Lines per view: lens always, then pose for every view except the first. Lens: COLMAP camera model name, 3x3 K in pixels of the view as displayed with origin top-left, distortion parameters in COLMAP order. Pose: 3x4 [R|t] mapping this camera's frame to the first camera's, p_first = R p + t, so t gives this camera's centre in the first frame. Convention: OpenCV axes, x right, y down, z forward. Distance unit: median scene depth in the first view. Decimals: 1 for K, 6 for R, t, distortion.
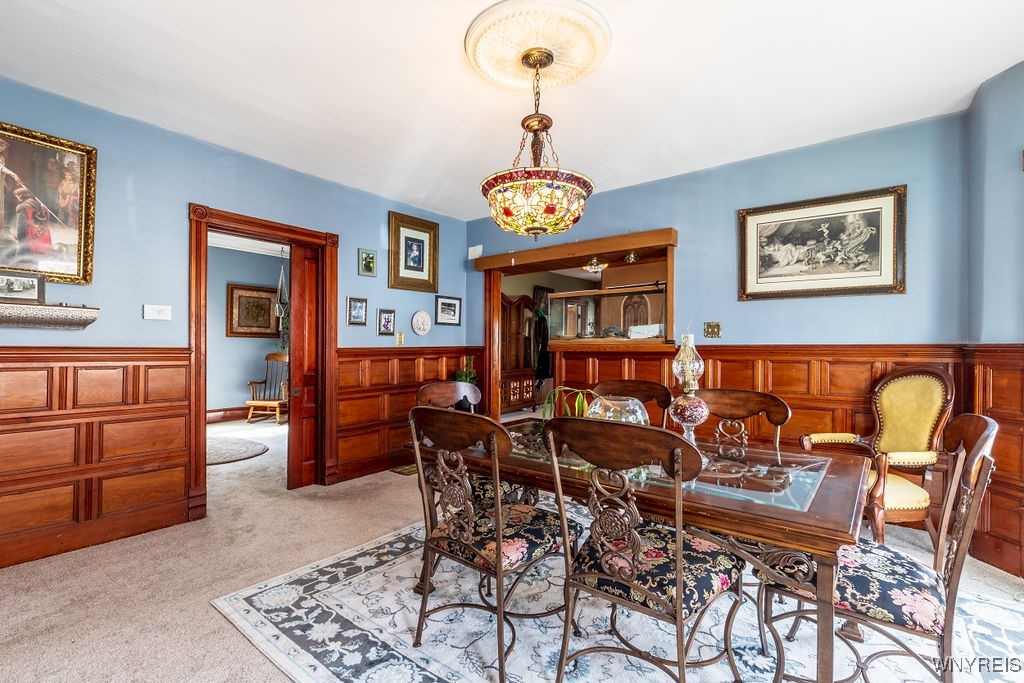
lens RADIAL K [[470.2, 0, 511.4], [0, 470.2, 343.7], [0, 0, 1]] dist [0.002543, -0.000356]
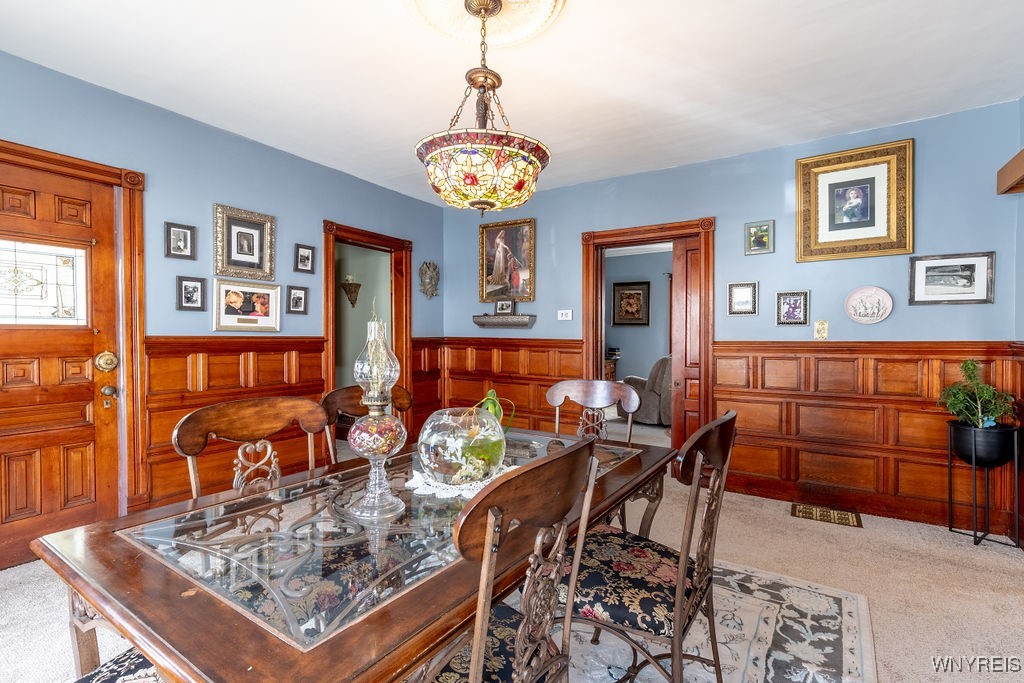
lens RADIAL K [[470.2, 0, 513.6], [0, 470.2, 341.8], [0, 0, 1]] dist [0.002543, -0.000356]
pose [[0.089437, 0.008033, -0.995960, 0.440691], [0.000755, 0.999967, 0.008133, 0.001792], [0.995992, -0.001479, 0.089428, 0.469059]]
